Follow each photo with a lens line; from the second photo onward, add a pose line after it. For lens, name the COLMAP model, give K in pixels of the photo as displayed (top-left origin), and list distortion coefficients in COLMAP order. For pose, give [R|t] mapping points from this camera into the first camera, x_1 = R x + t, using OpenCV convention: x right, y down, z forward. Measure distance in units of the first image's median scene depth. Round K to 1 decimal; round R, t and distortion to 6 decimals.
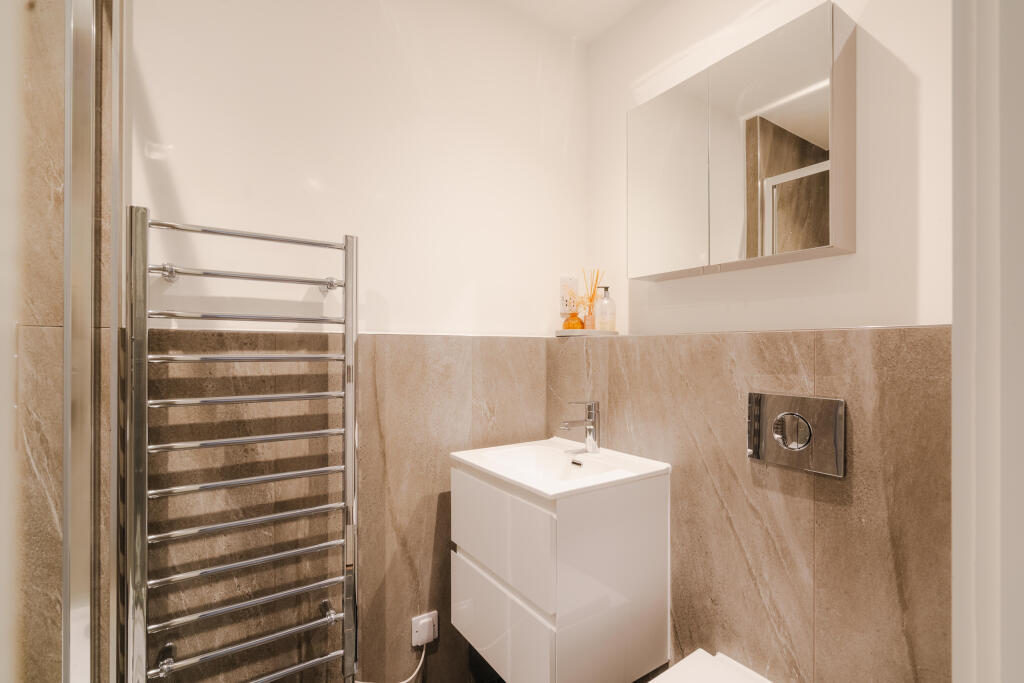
lens RADIAL K [[472.4, 0, 518.5], [0, 472.4, 344.7], [0, 0, 1]] dist [-0.002676, 0.001011]
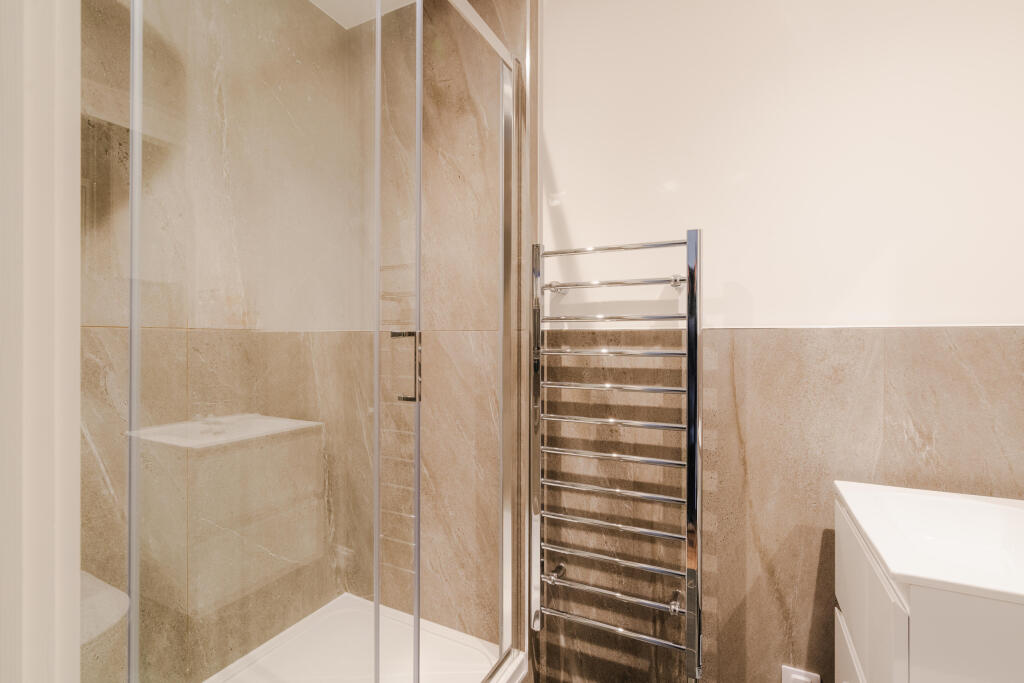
lens RADIAL K [[472.4, 0, 516.7], [0, 472.4, 342.0], [0, 0, 1]] dist [-0.002676, 0.001011]
pose [[0.489056, -0.002349, -0.872249, 0.323562], [0.006057, 0.999981, 0.000703, -0.000215], [0.872231, -0.005627, 0.489061, 0.205013]]
